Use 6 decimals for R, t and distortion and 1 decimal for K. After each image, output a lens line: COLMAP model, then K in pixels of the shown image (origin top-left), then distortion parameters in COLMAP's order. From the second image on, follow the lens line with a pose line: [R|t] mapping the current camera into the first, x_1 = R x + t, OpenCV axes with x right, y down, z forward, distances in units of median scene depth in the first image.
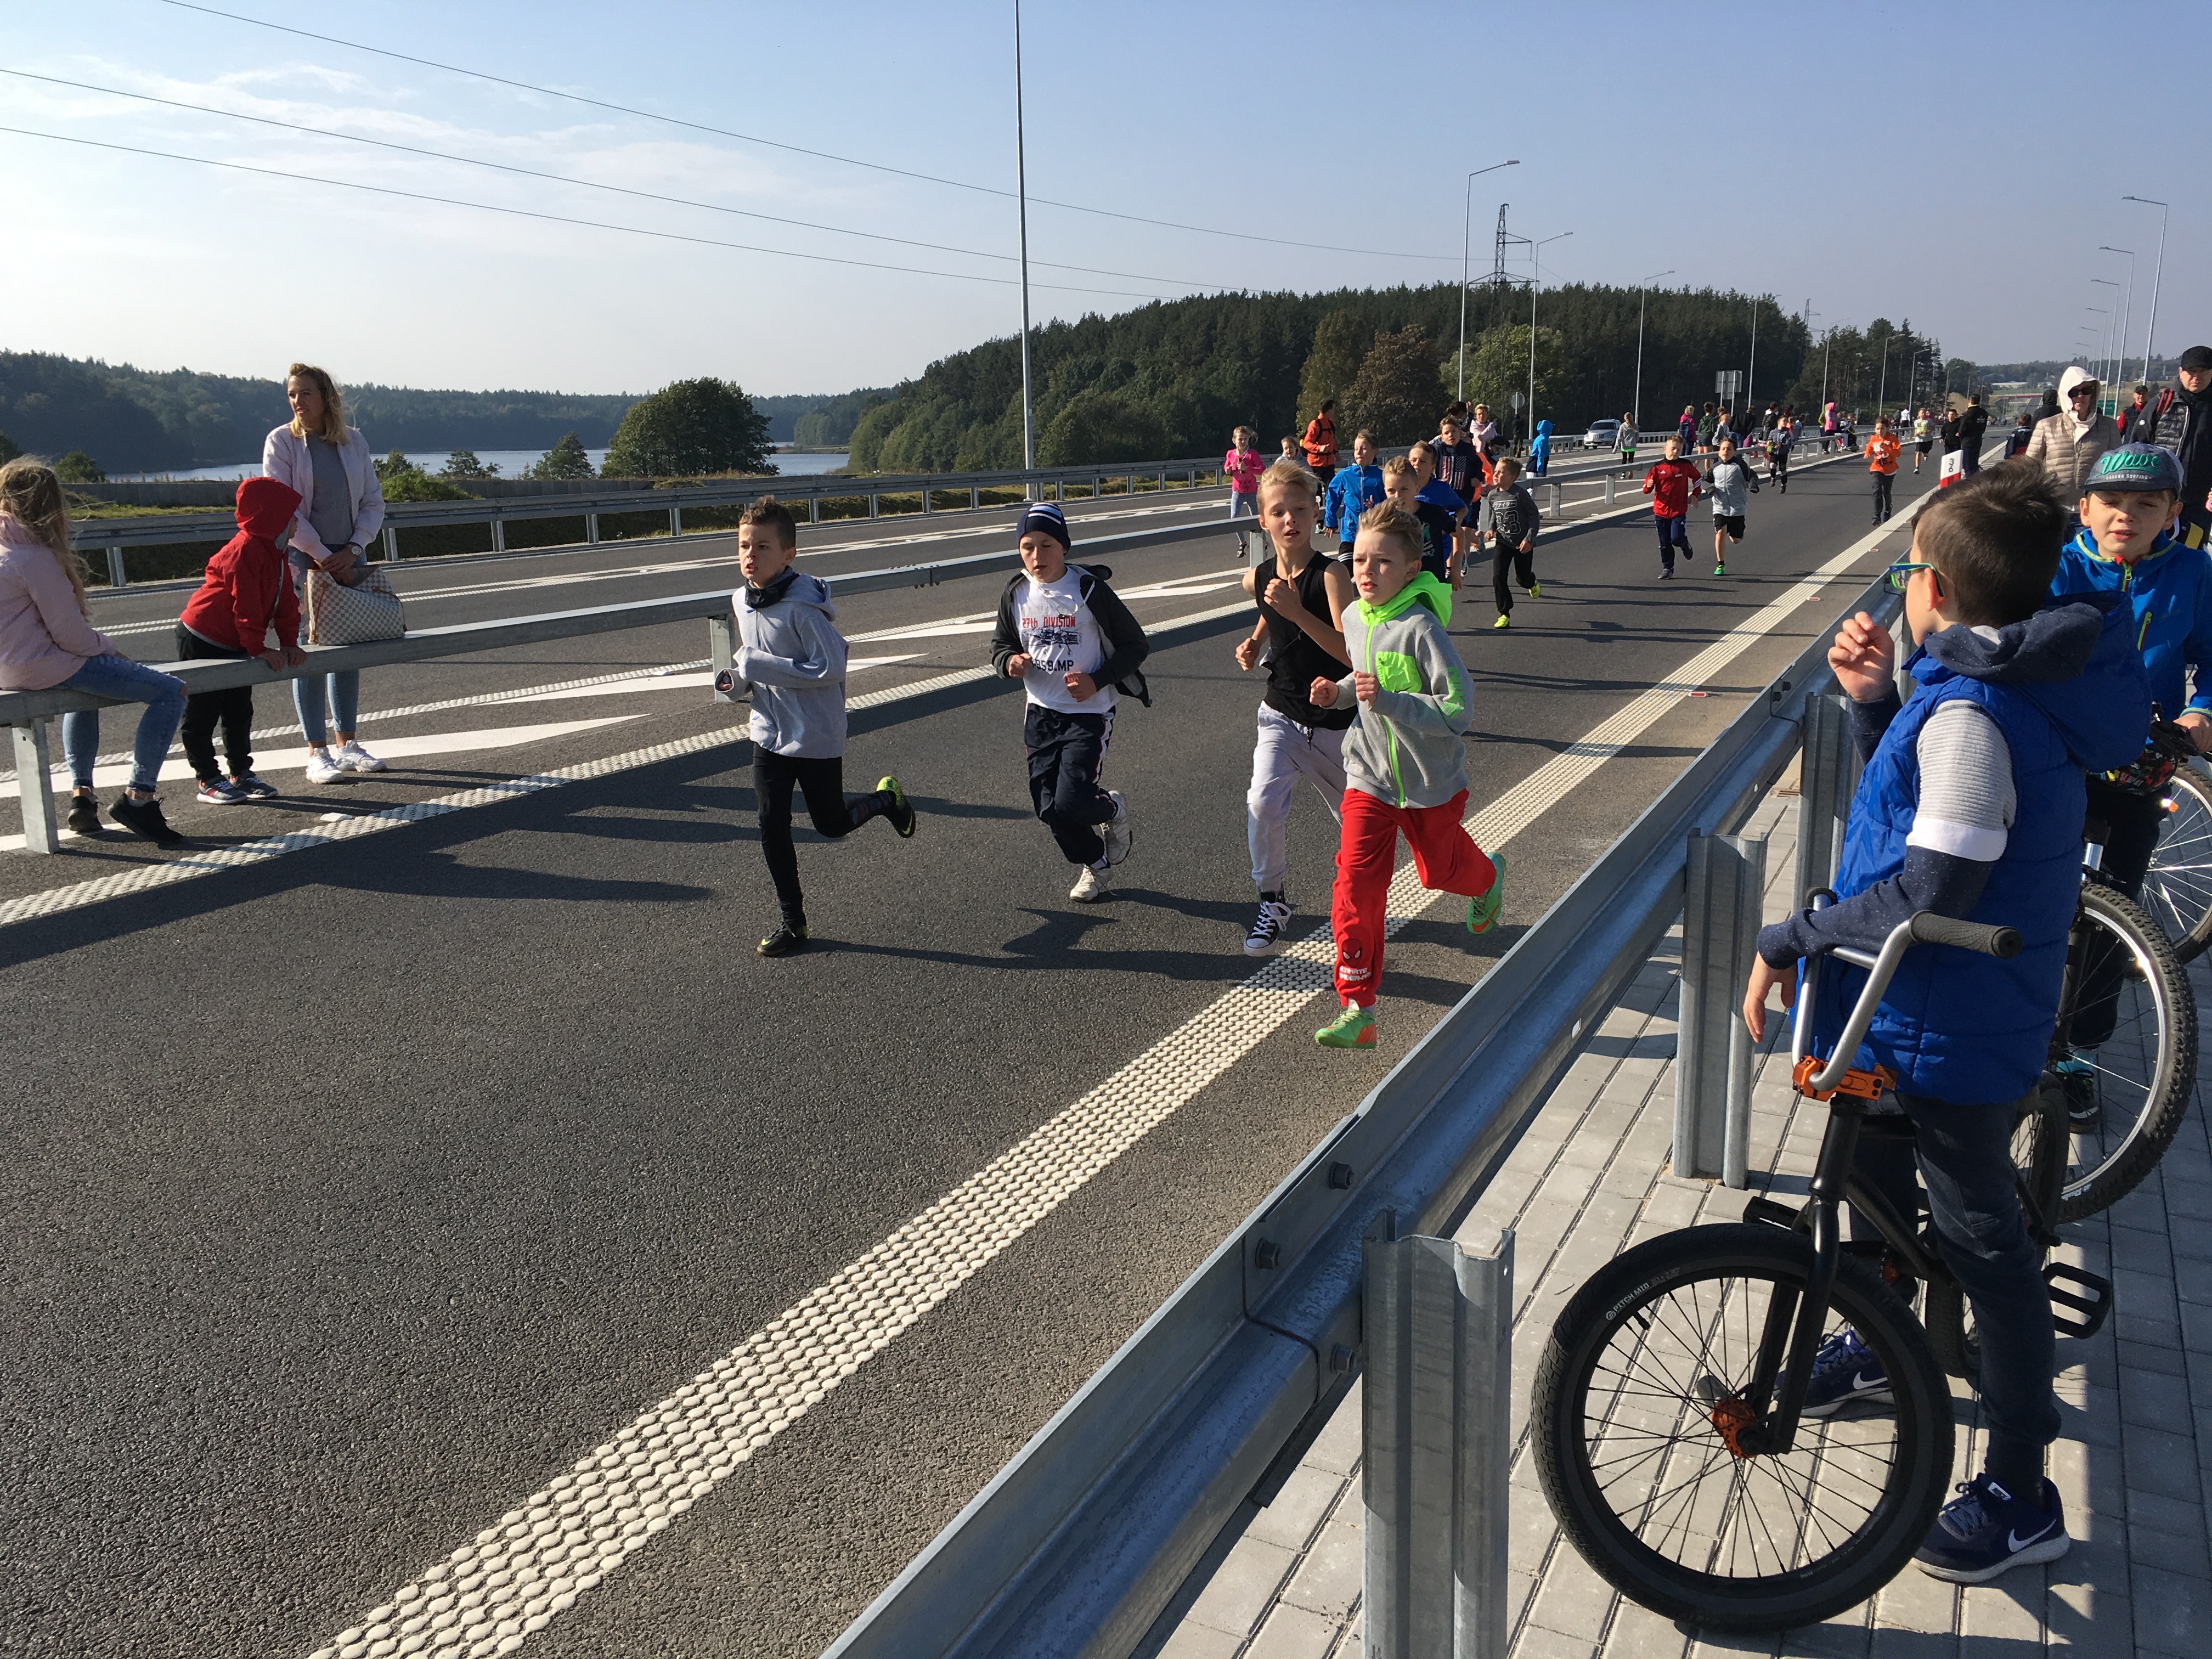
lens RADIAL K [[2057.7, 0, 1058.4], [0, 2057.7, 874.5], [0, 0, 1]] dist [0.098788, -0.076785]
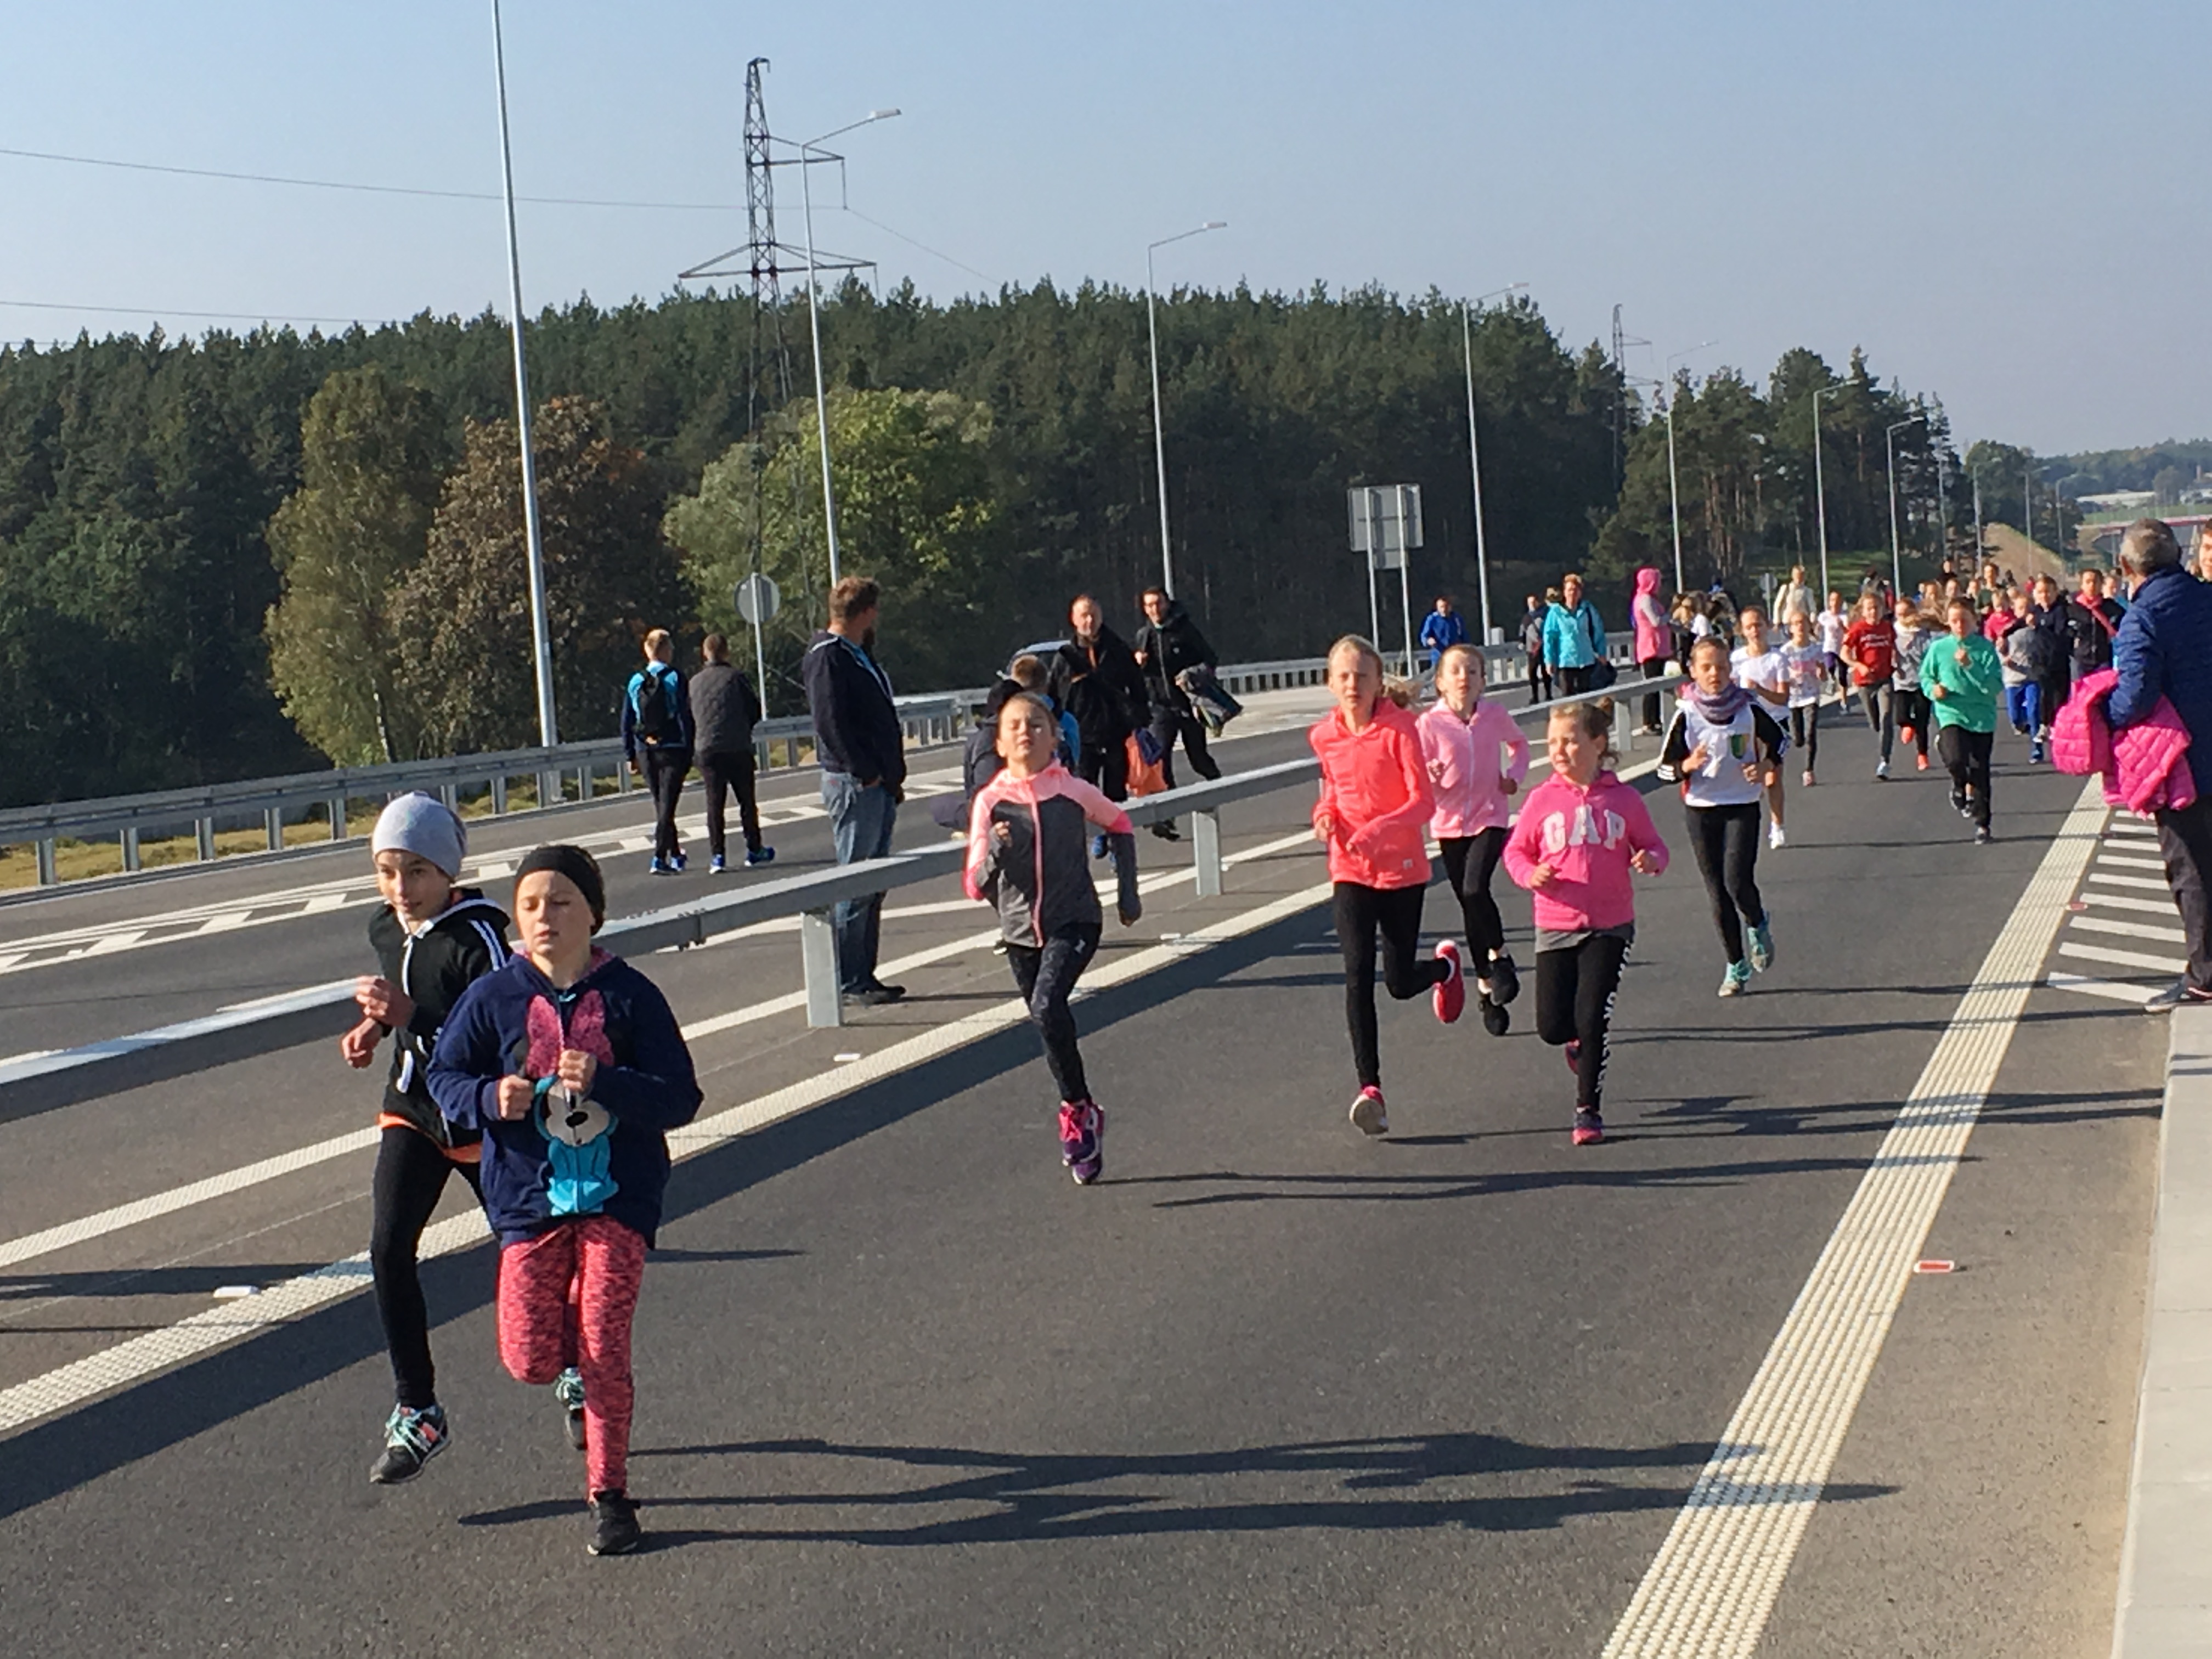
lens RADIAL K [[4857.8, 0, 1128.4], [0, 4857.8, 833.6], [0, 0, 1]] dist [0.043292, 0.000000]
pose [[0.973965, -0.062100, 0.218028, 0.066872], [0.099397, 0.981355, -0.164508, -0.039285], [-0.203746, 0.181896, 0.961978, 0.167770]]
